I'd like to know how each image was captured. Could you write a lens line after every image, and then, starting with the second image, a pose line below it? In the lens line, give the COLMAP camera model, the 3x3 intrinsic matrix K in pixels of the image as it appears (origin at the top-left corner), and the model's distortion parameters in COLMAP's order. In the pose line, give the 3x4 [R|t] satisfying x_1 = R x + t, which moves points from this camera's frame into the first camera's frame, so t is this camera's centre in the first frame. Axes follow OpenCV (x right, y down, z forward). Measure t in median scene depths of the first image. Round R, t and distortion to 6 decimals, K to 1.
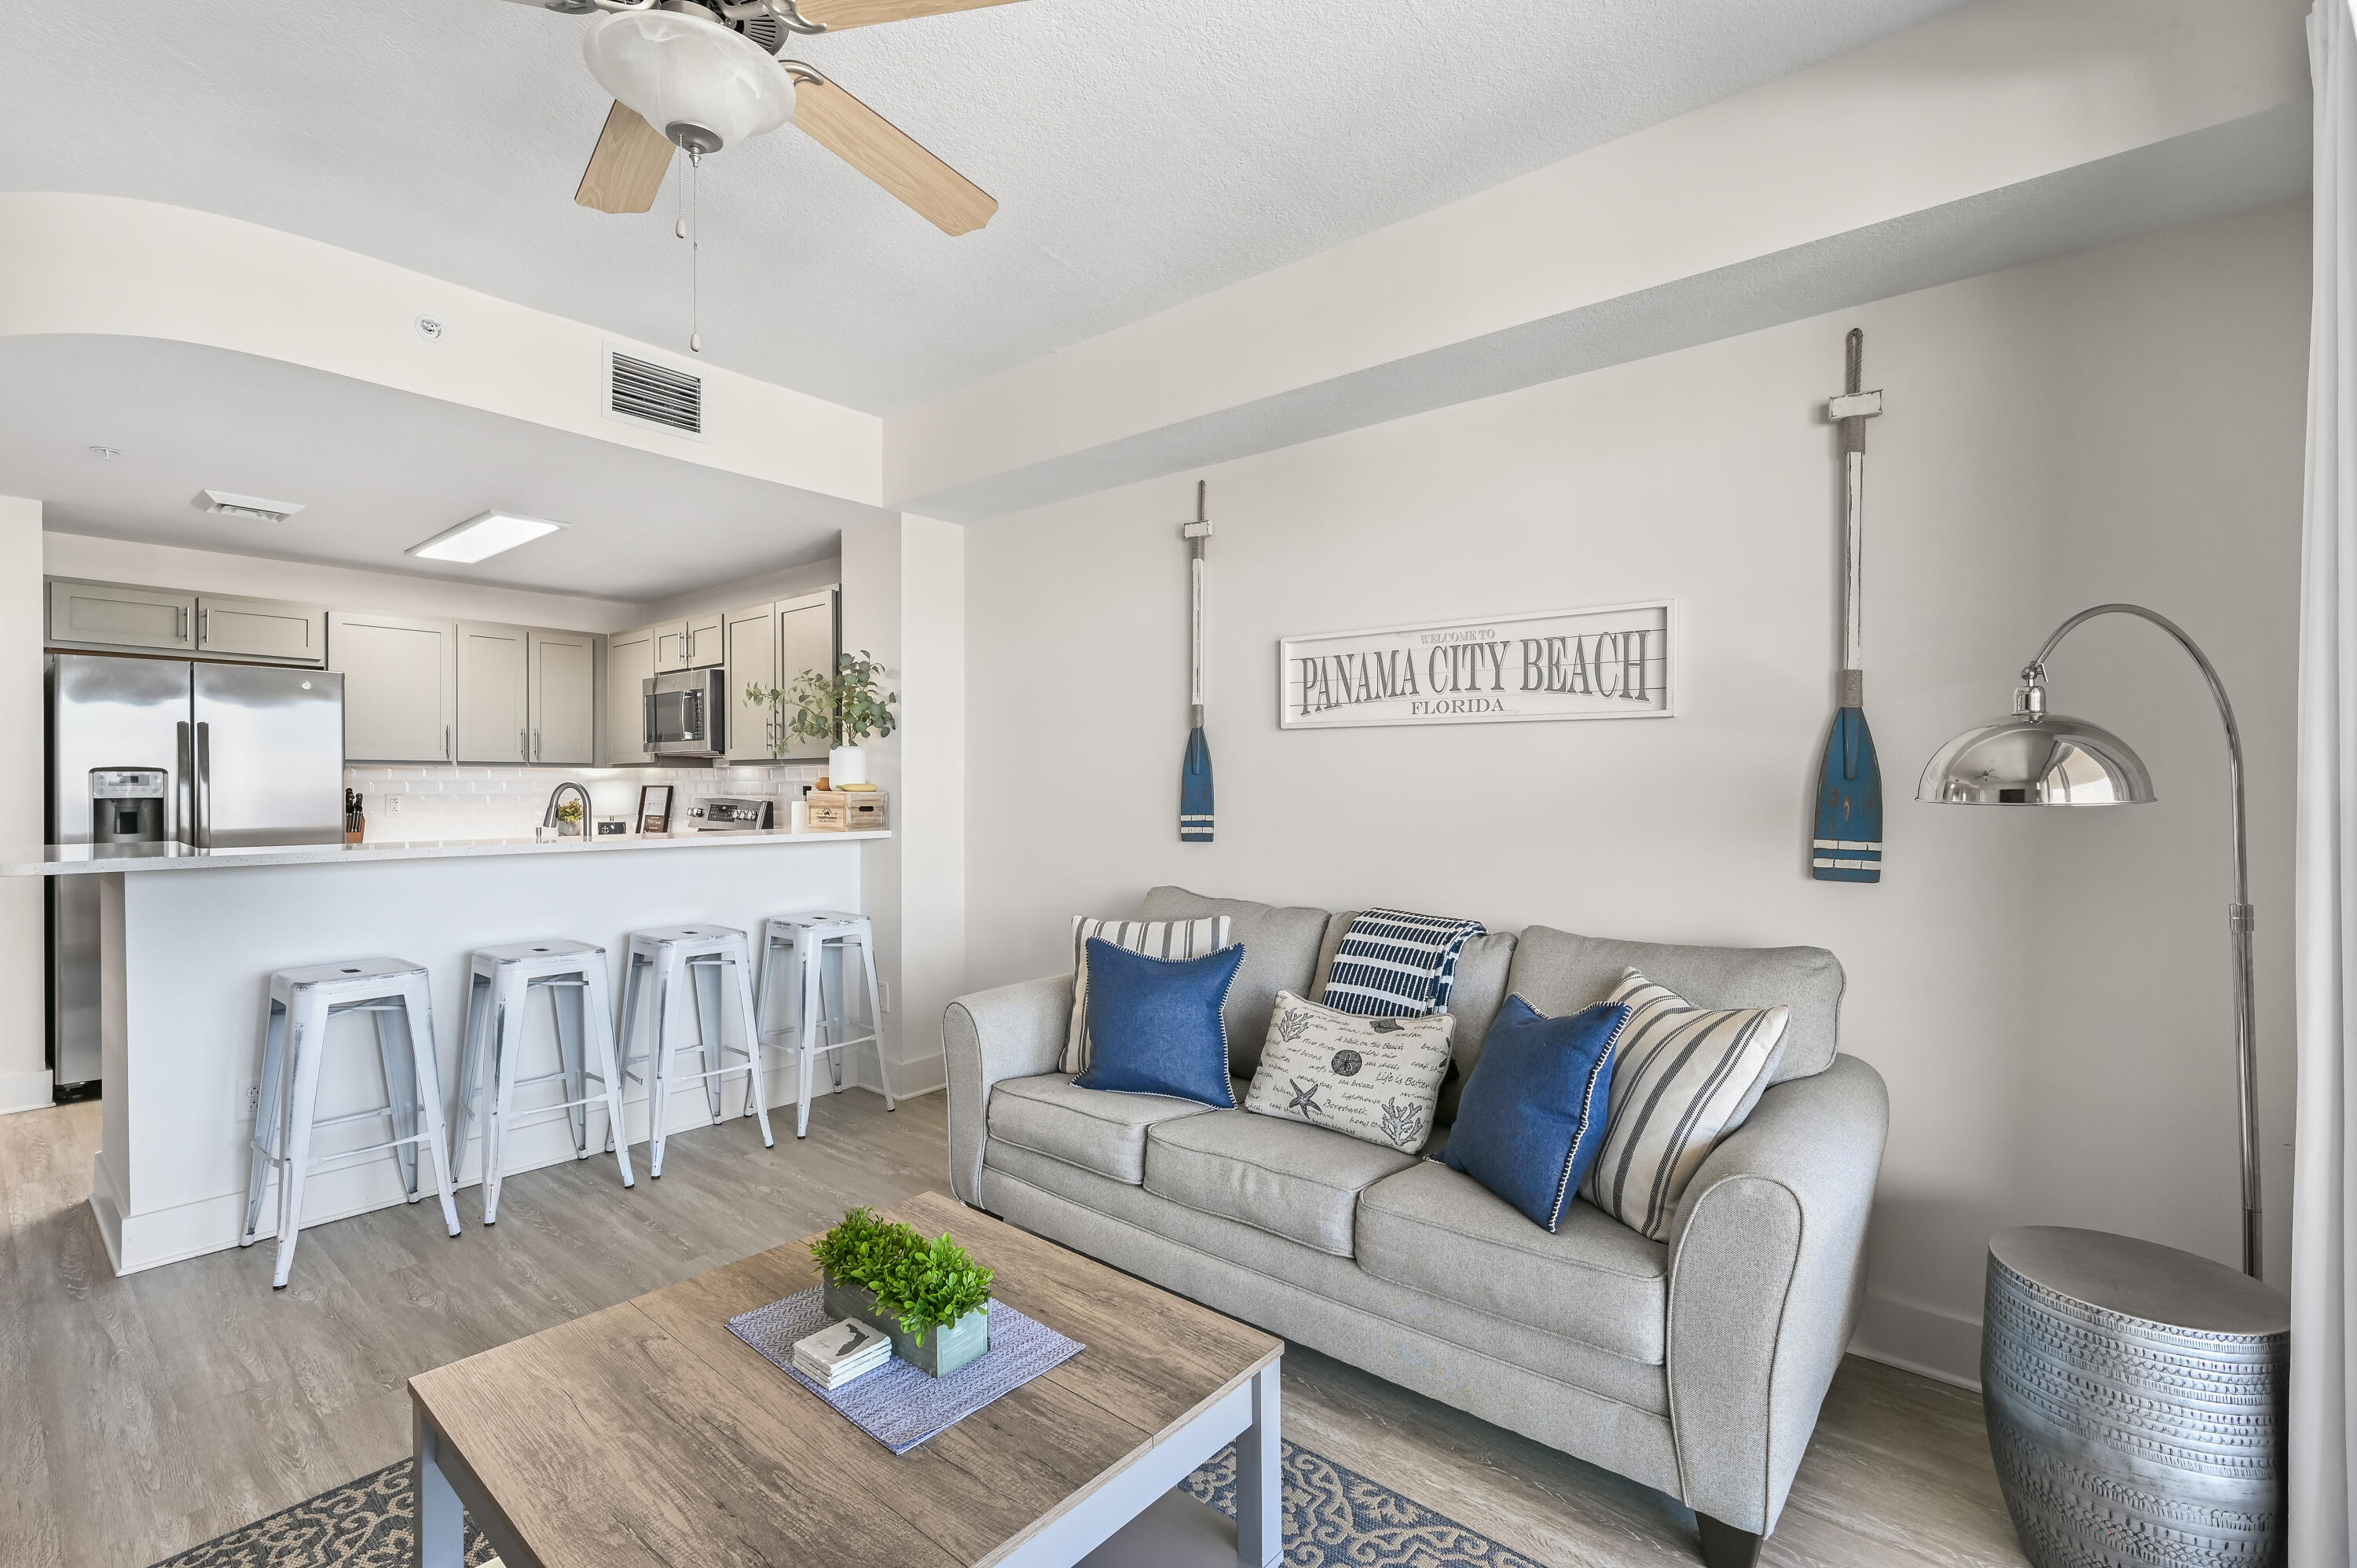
lens RADIAL K [[1034.0, 0, 1194.2], [0, 1034.0, 785.4], [0, 0, 1]] dist [0.002603, 0.000558]
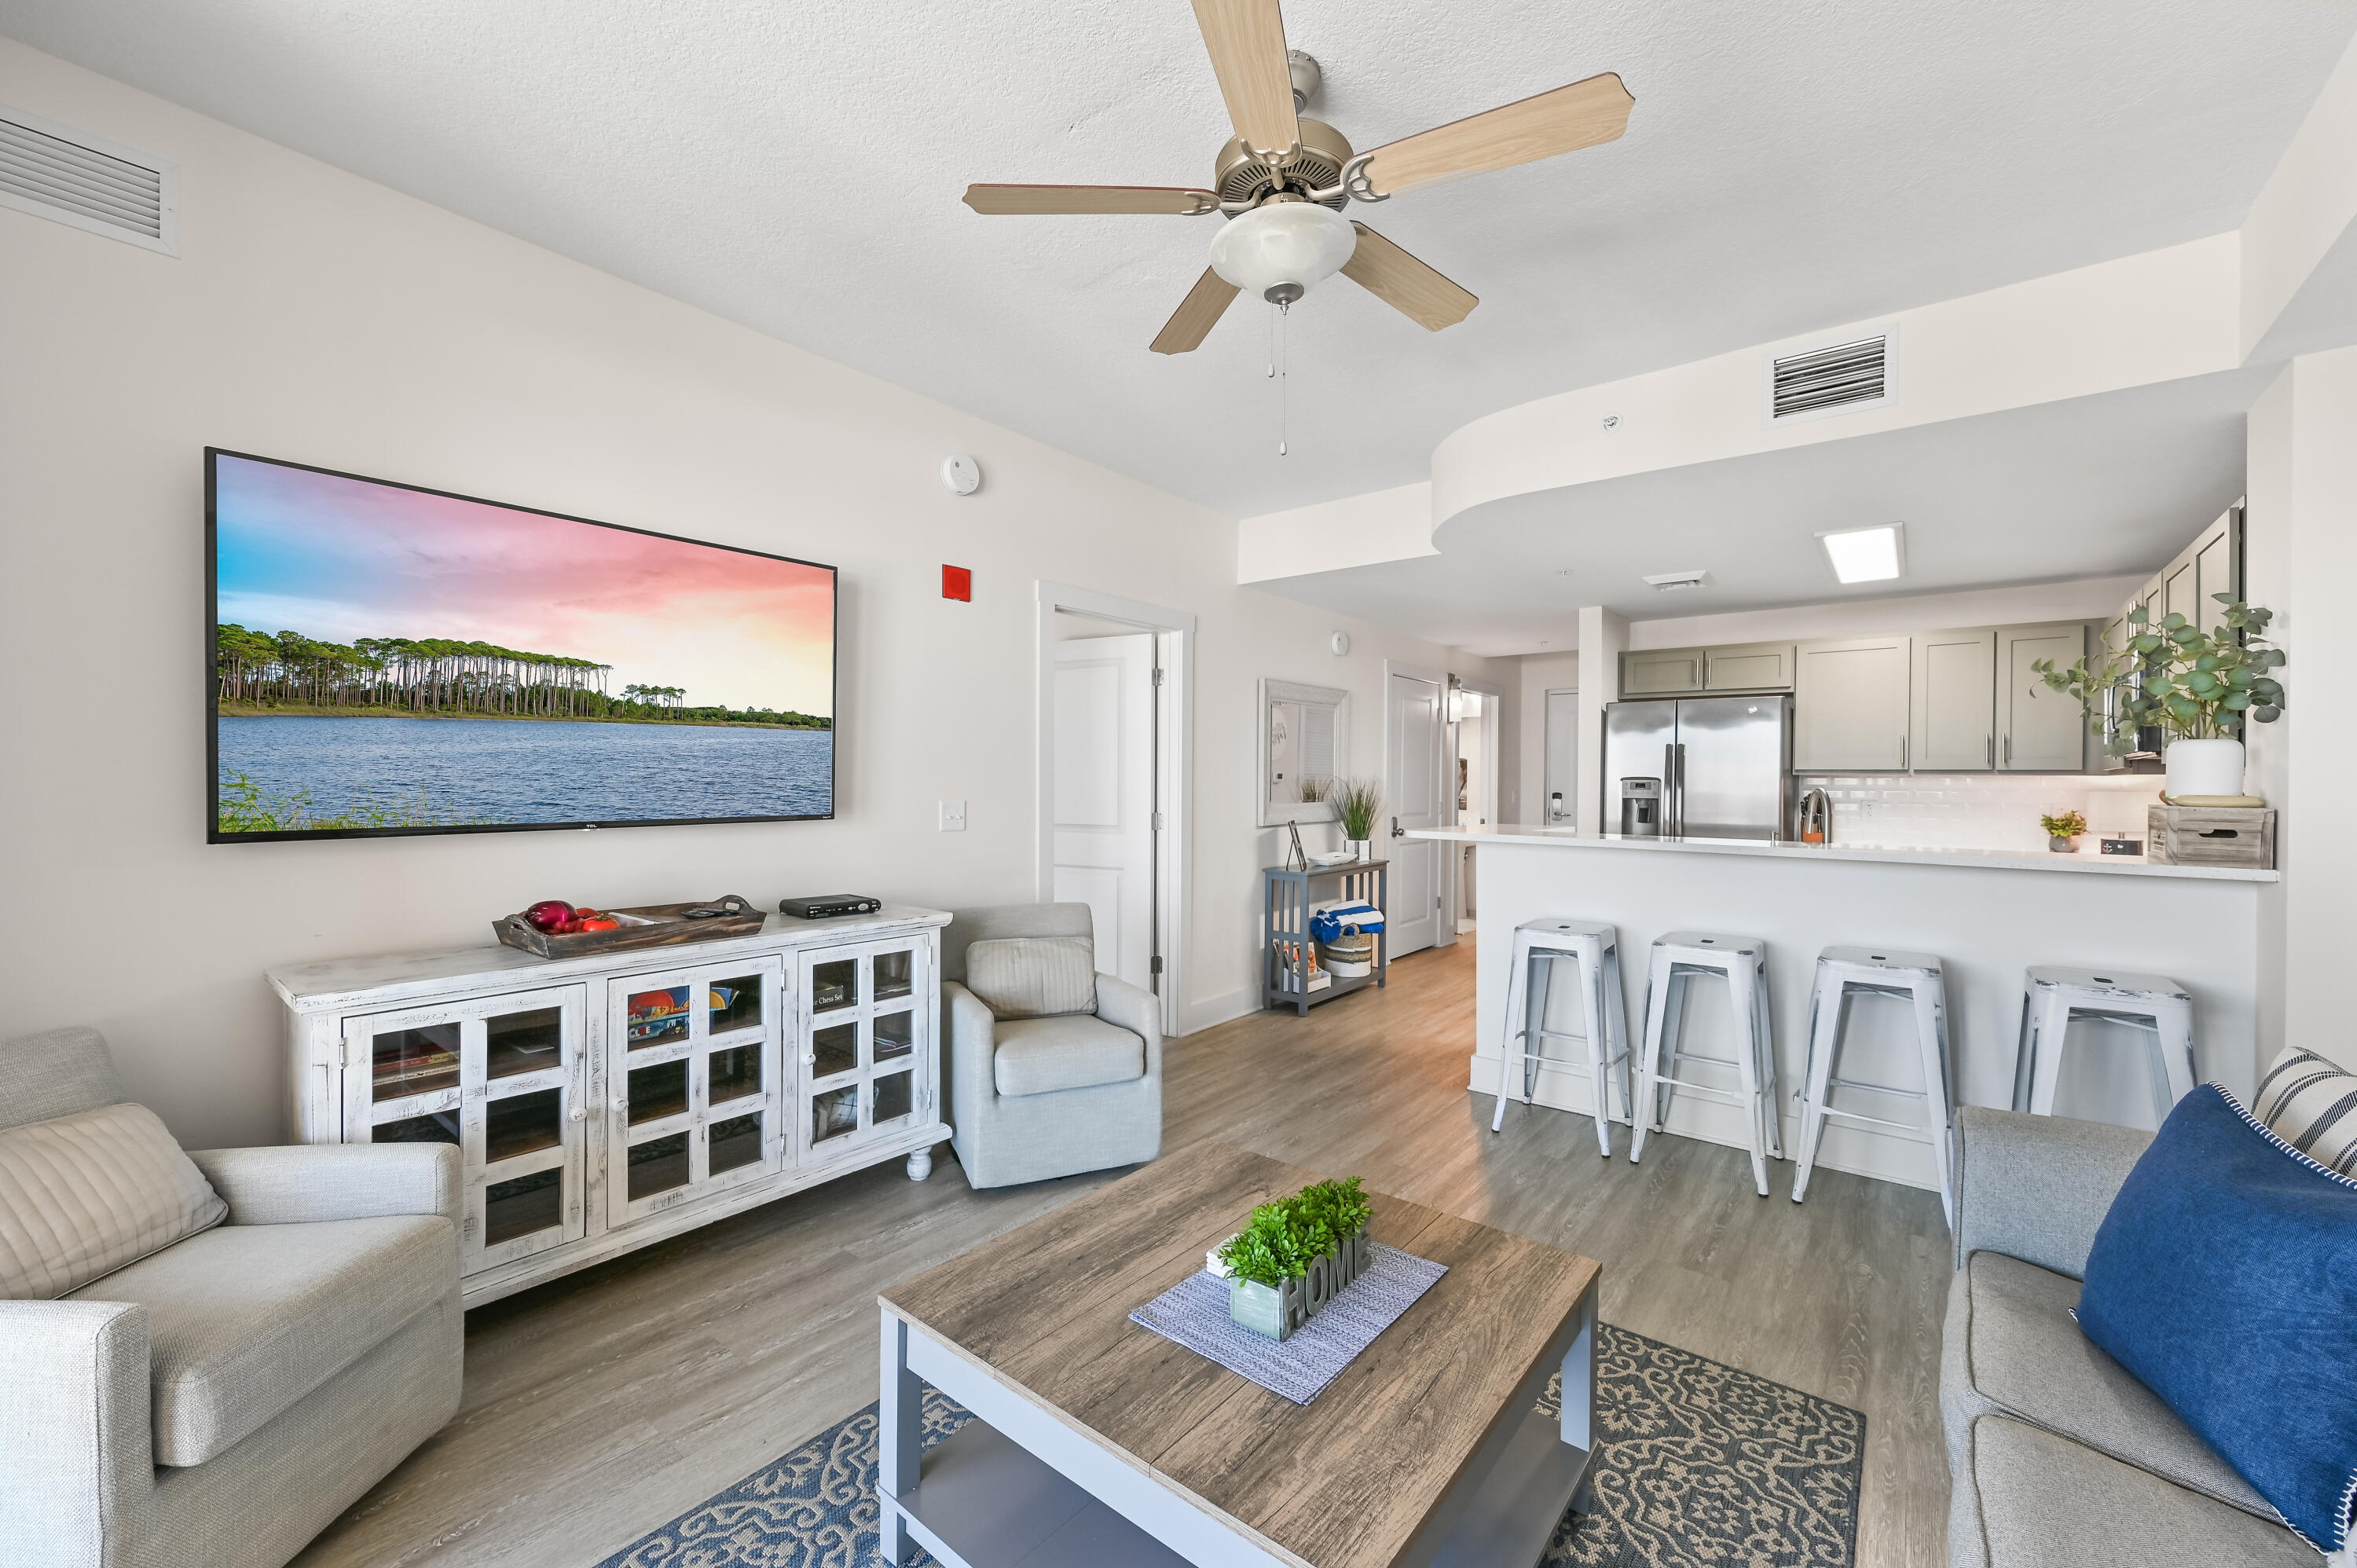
lens RADIAL K [[931.6, 0, 1171.5], [0, 931.6, 785.5], [0, 0, 1]] dist [0.010370, 0.000389]
pose [[0.009656, 0.003011, -0.999949, 0.318548], [-0.011101, 0.999934, 0.002904, -0.002809], [0.999892, 0.011072, 0.009689, 0.384516]]
